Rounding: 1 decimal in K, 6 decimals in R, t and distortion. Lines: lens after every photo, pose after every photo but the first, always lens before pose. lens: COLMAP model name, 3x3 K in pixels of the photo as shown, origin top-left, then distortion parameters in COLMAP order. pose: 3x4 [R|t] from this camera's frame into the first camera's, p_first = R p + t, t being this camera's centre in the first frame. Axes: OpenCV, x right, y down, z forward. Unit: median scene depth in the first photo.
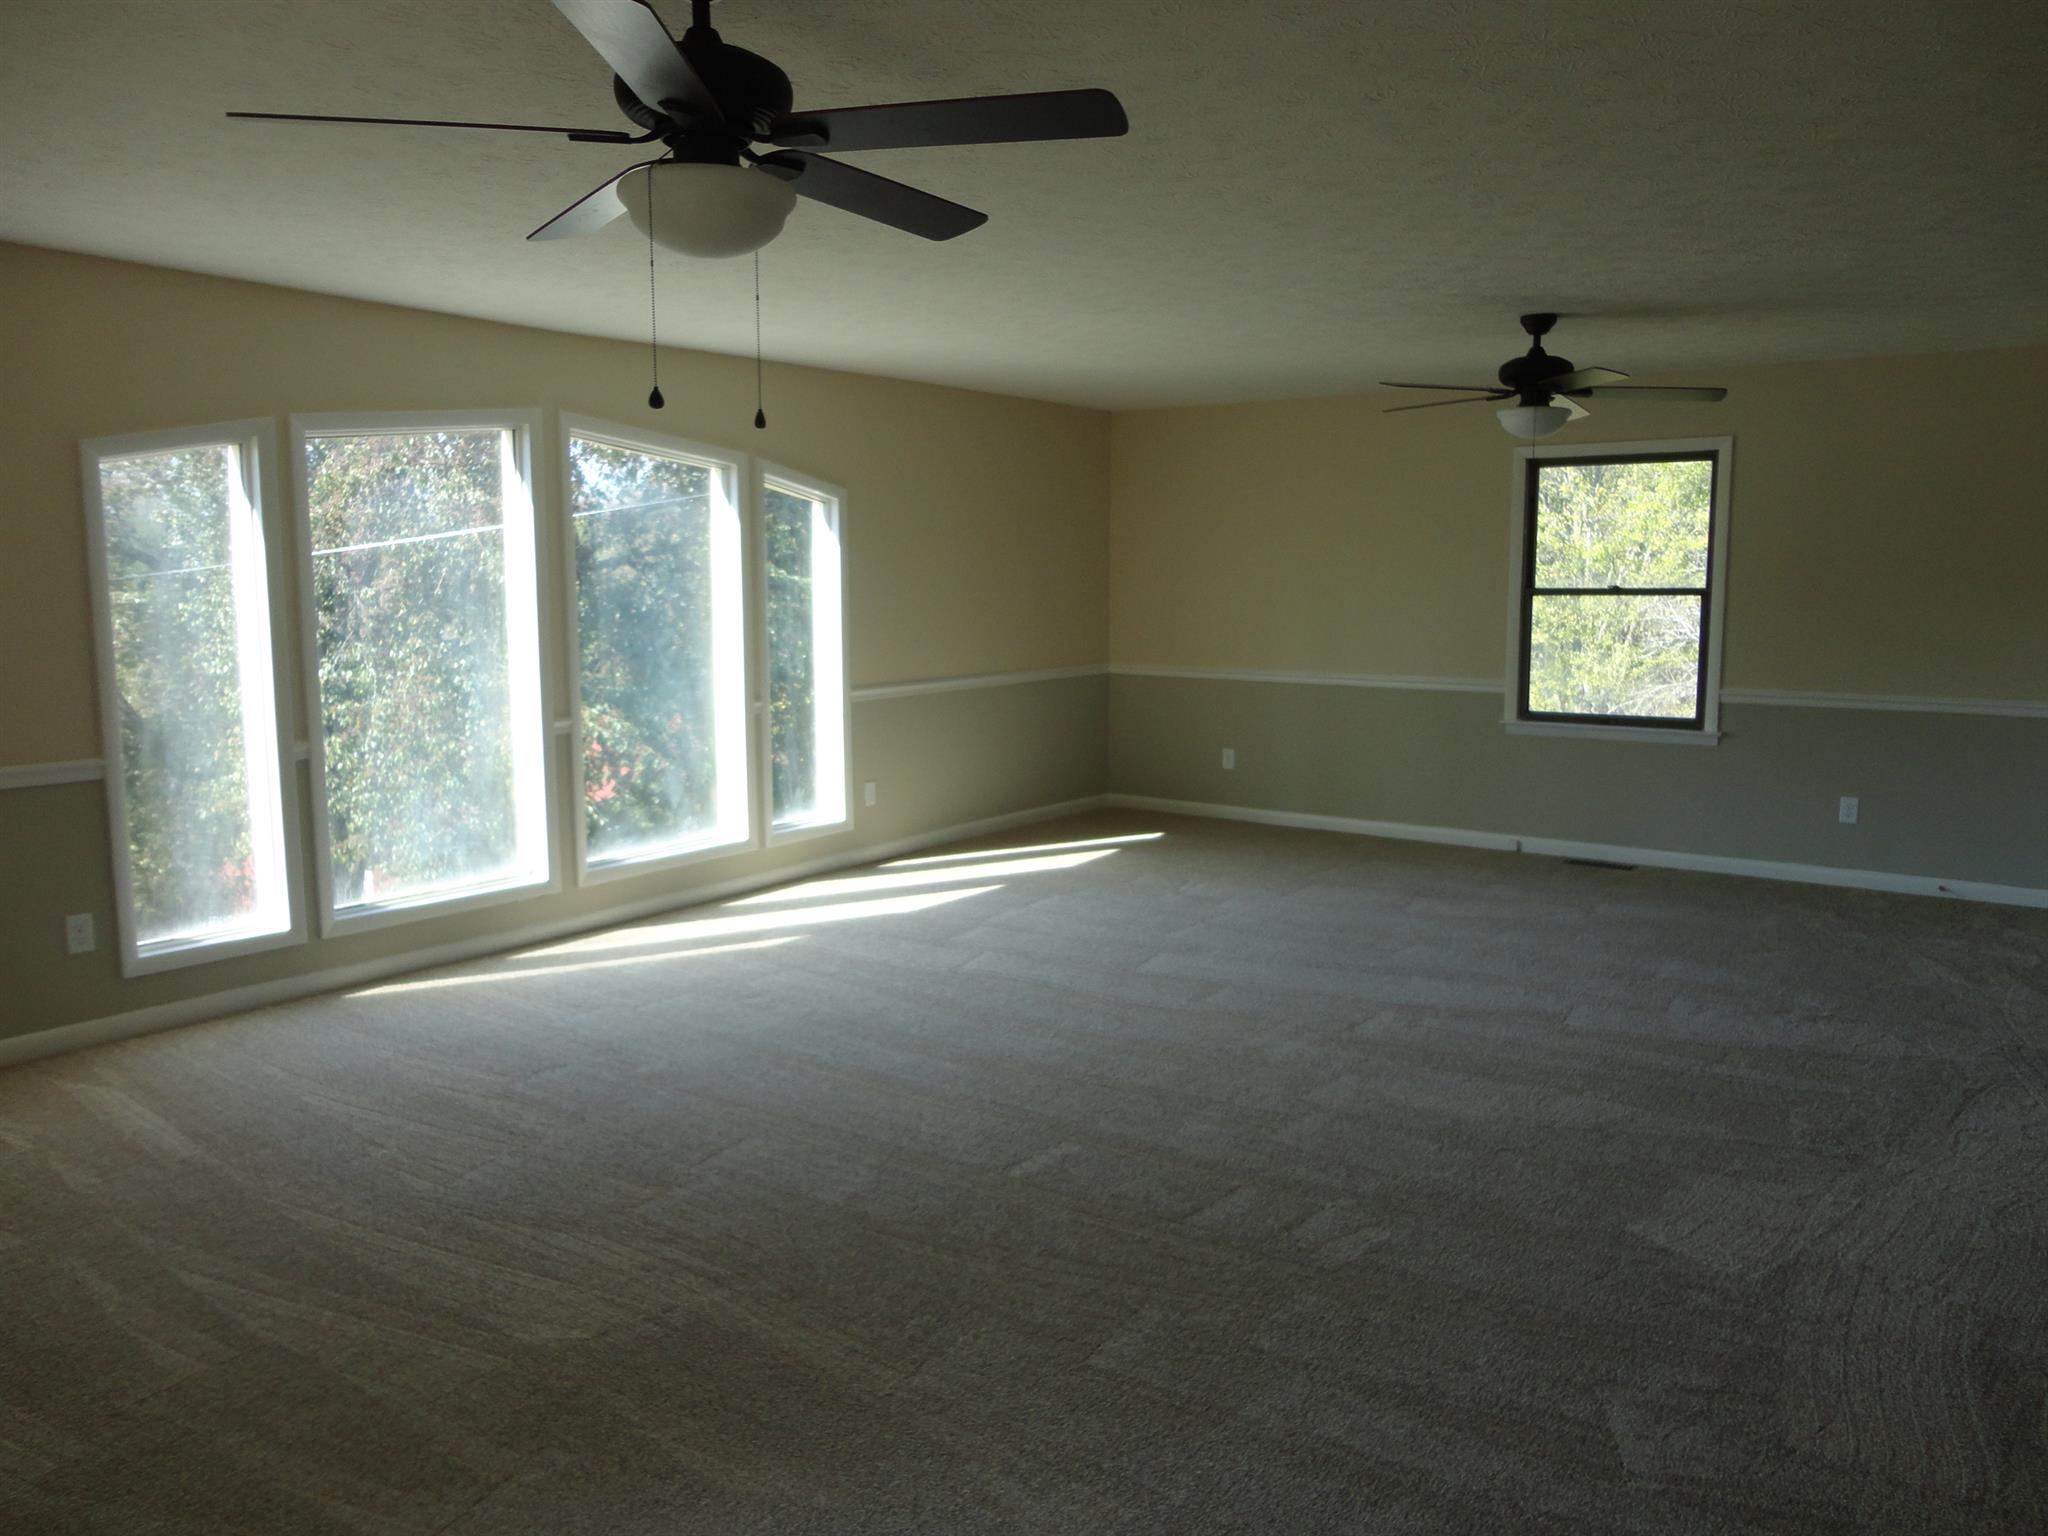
lens RADIAL K [[1528.2, 0, 1030.3], [0, 1528.2, 768.4], [0, 0, 1]] dist [0.032090, -0.003019]
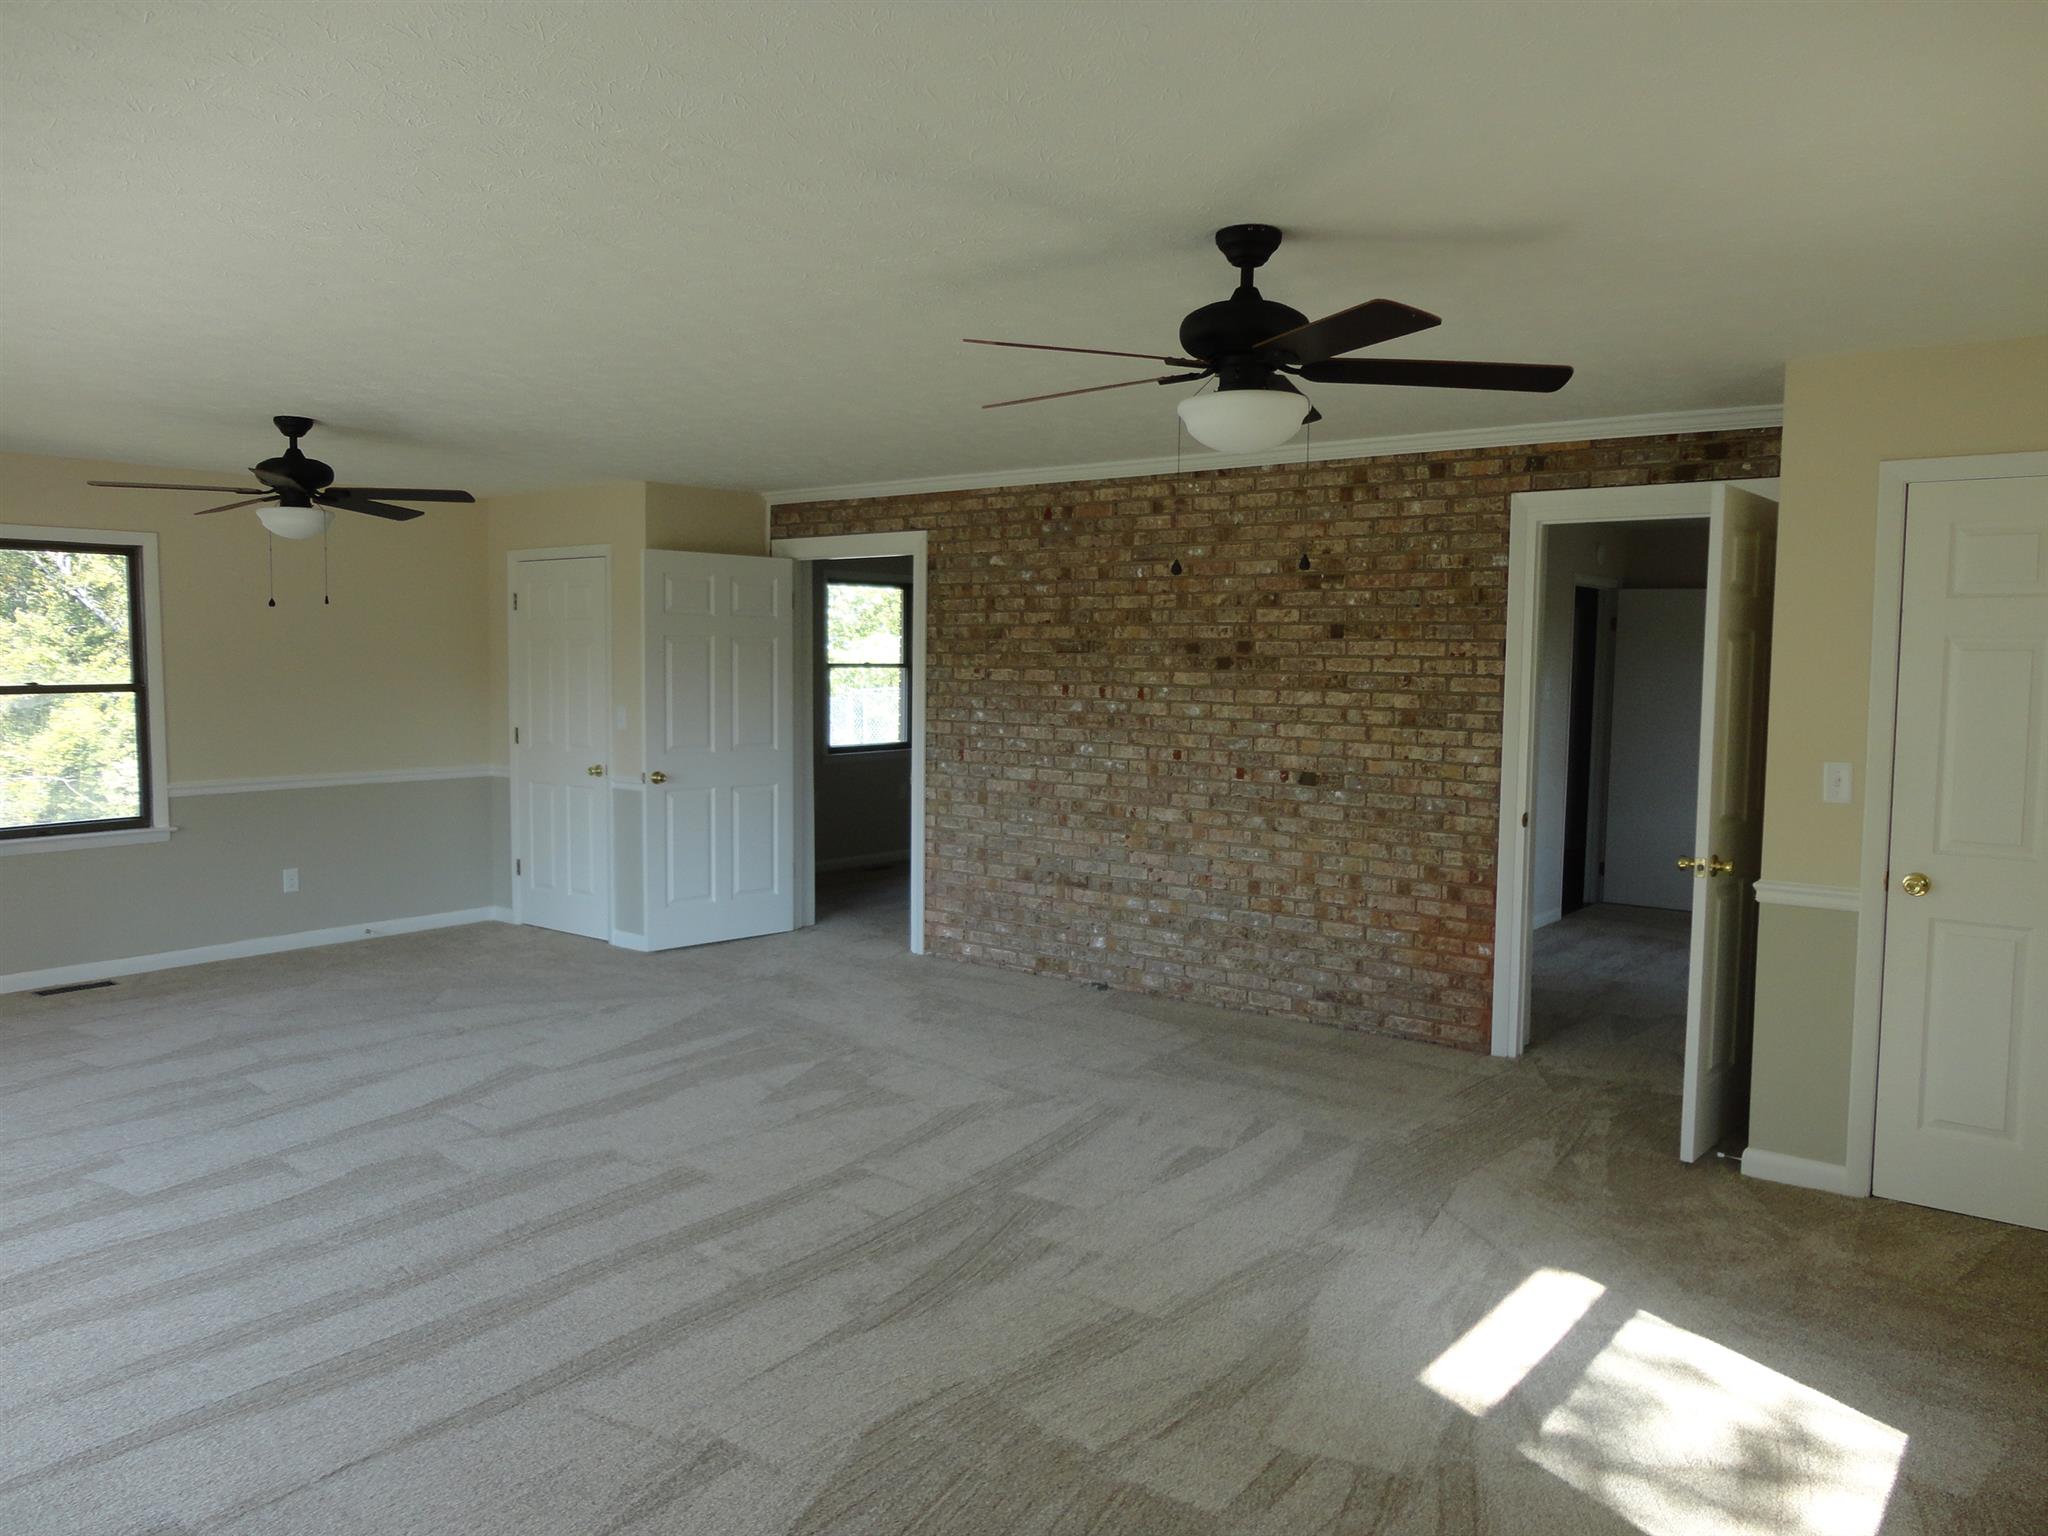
lens RADIAL K [[1528.2, 0, 1030.3], [0, 1528.2, 768.4], [0, 0, 1]] dist [0.032090, -0.003019]
pose [[0.040519, -0.070840, 0.996664, -0.550555], [0.123241, 0.990221, 0.065372, -0.060098], [-0.991549, 0.120181, 0.048853, 0.407113]]
